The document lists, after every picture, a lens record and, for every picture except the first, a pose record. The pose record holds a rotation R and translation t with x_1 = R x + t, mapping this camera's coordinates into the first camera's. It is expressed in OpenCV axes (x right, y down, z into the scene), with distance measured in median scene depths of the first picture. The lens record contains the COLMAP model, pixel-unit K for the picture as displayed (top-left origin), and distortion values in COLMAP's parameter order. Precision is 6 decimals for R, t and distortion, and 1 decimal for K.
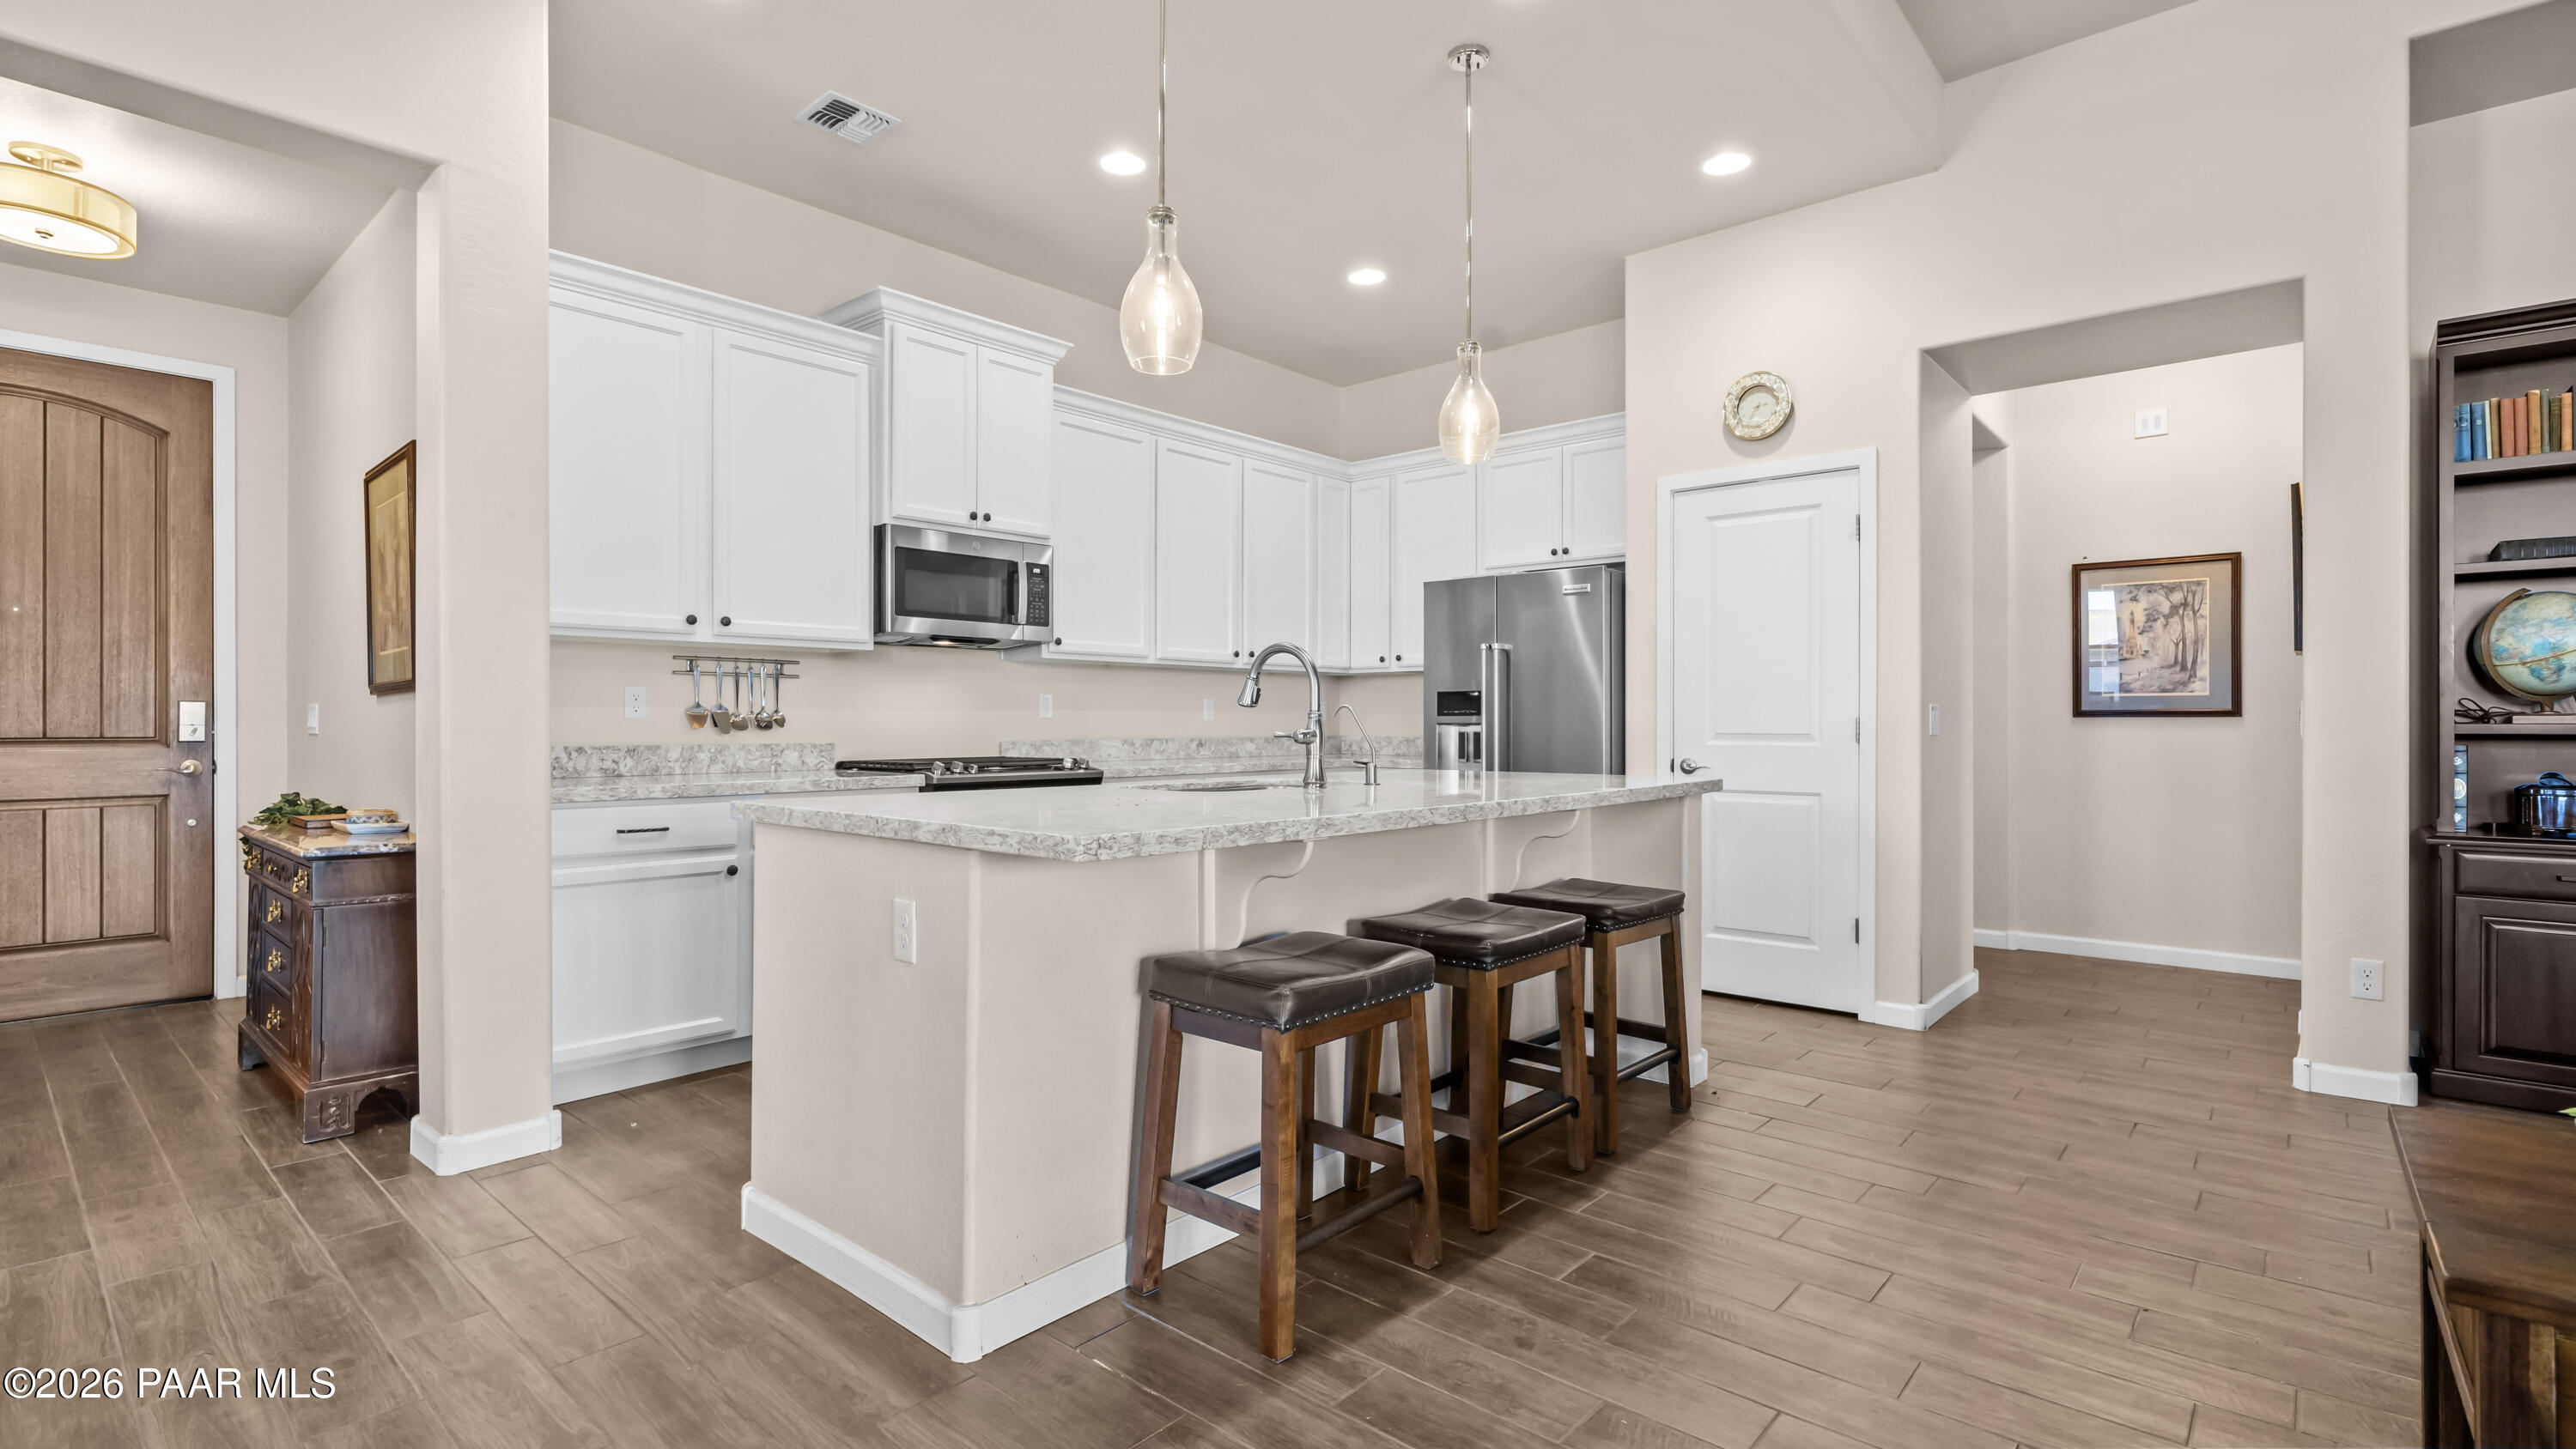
lens RADIAL K [[1170.7, 0, 1281.5], [0, 1170.7, 726.1], [0, 0, 1]] dist [-0.000018, -0.000240]
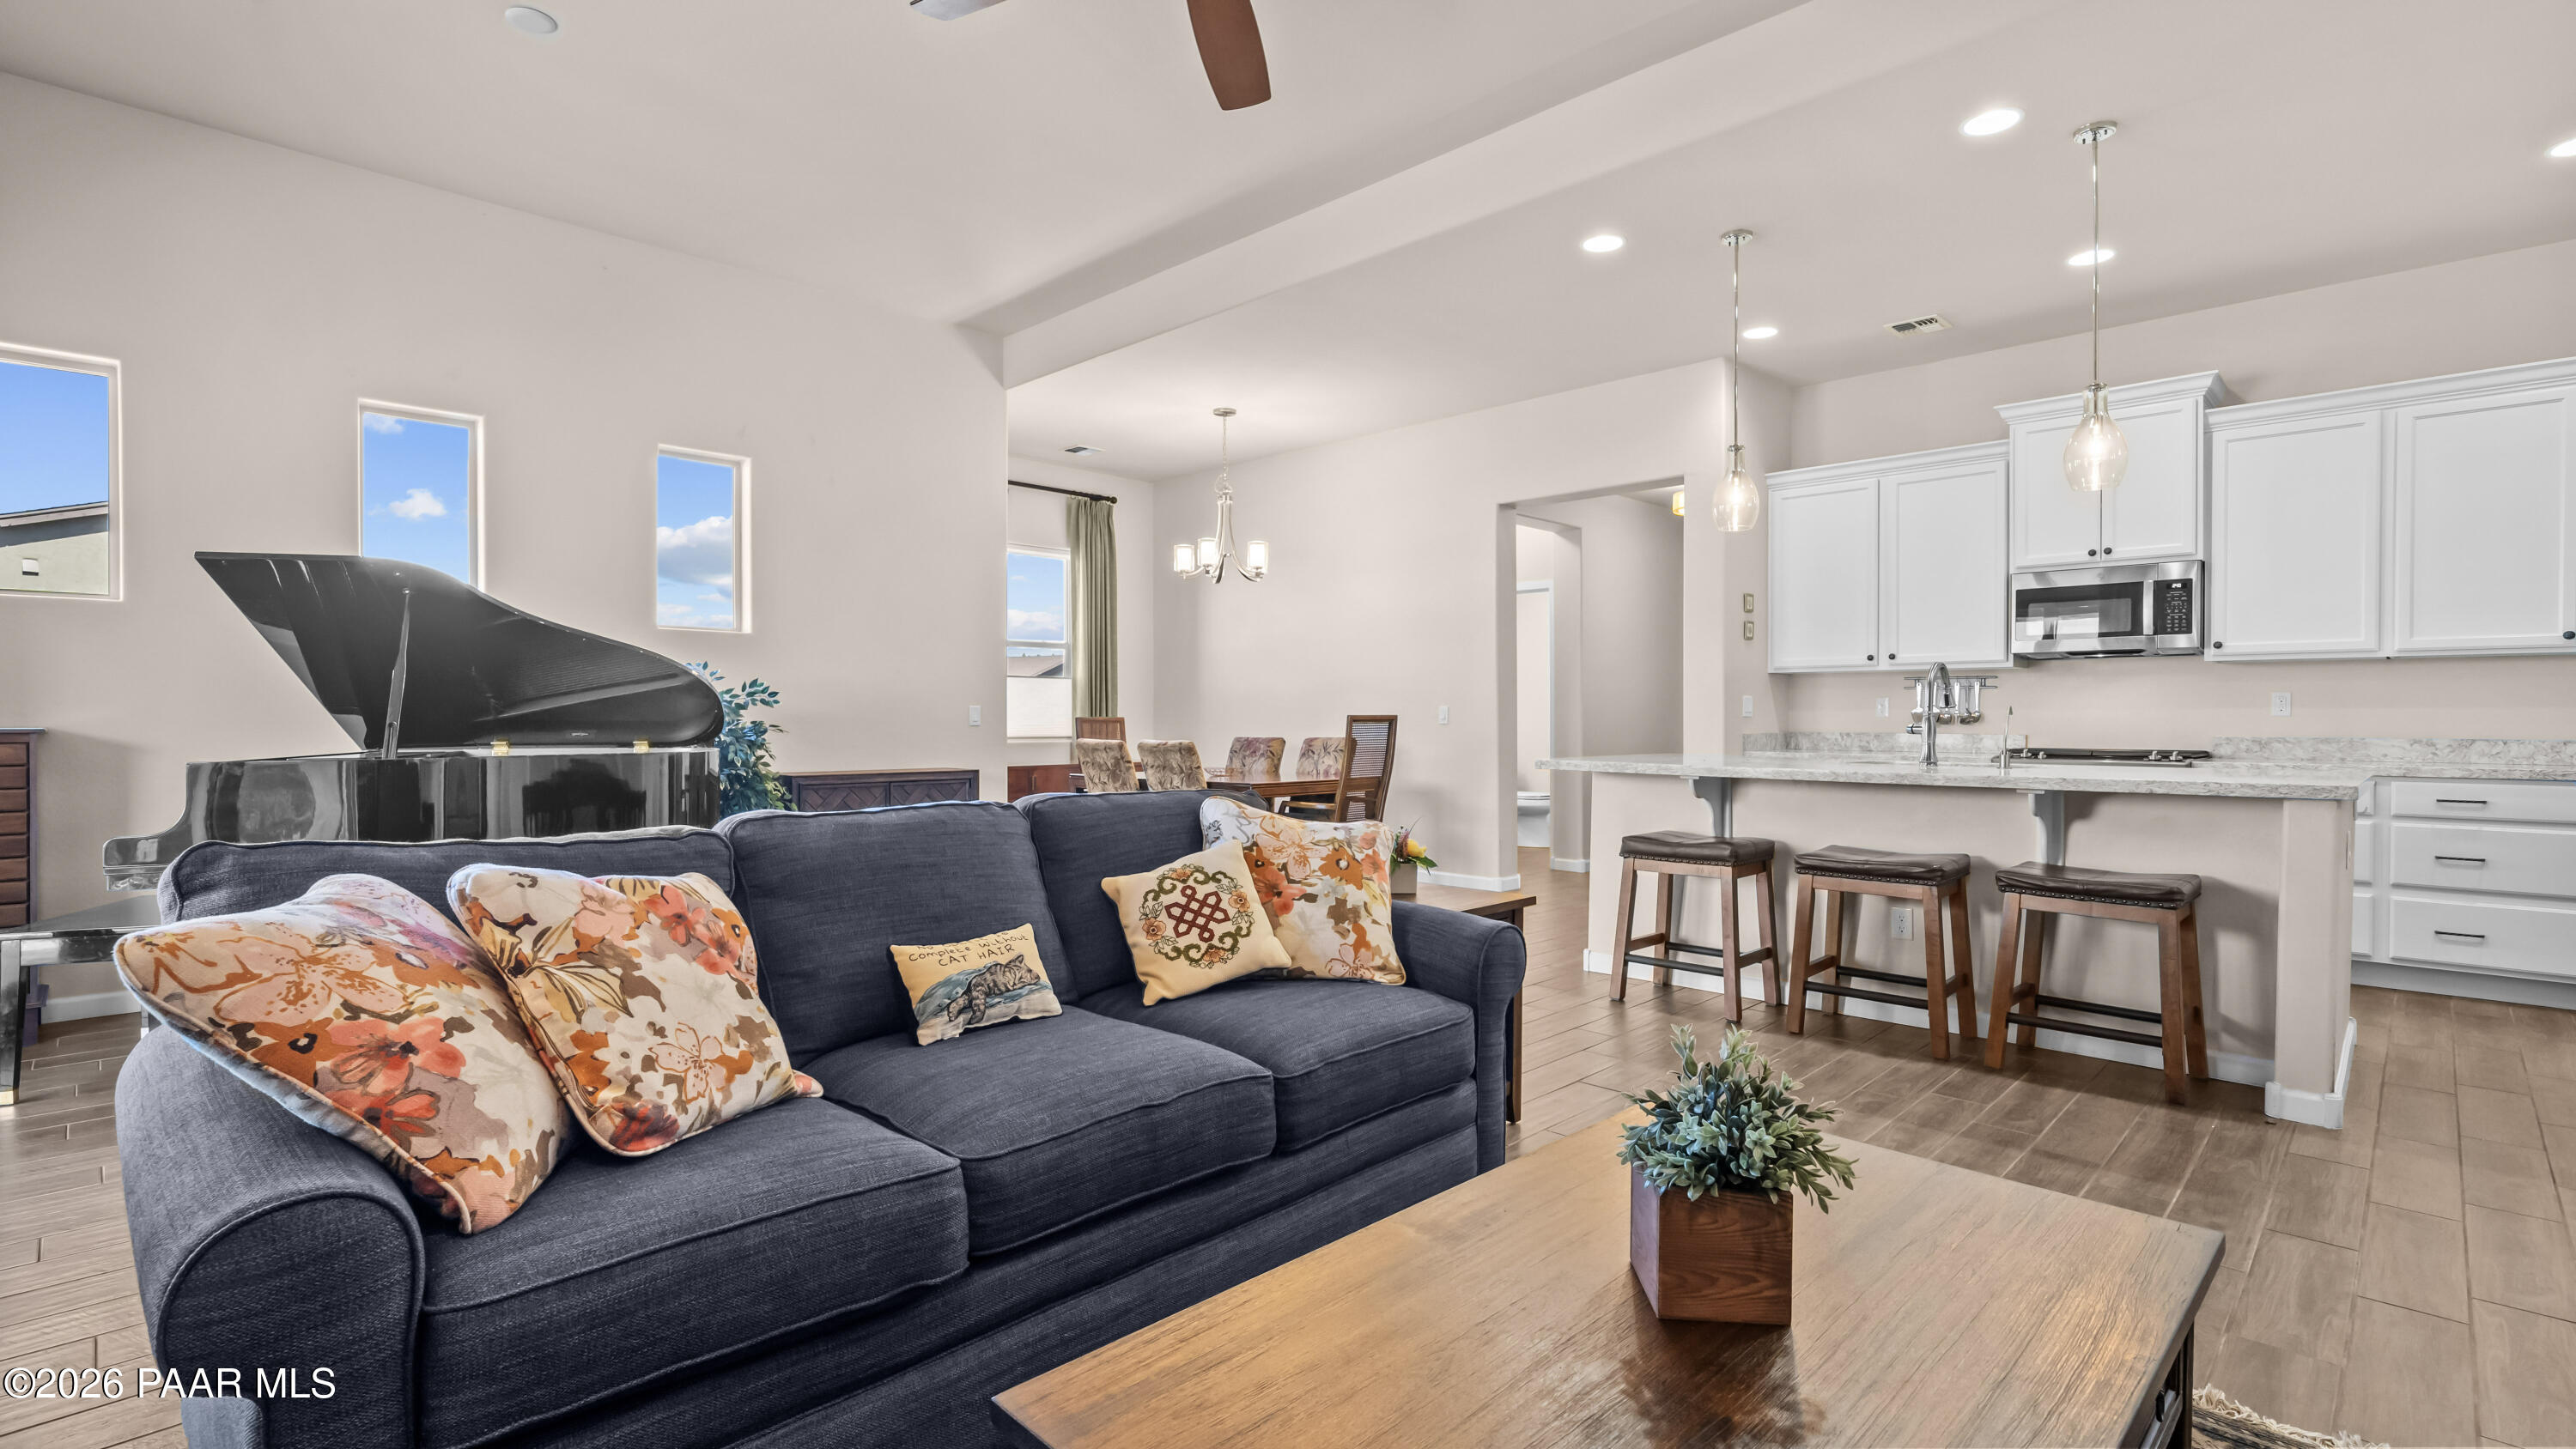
lens RADIAL K [[1170.7, 0, 1281.5], [0, 1170.7, 726.1], [0, 0, 1]] dist [-0.000018, -0.000240]
pose [[-0.048587, 0.006367, -0.998799, 1.209263], [-0.005423, 0.999963, 0.006638, 0.000455], [0.998804, 0.005739, -0.048551, 0.241149]]
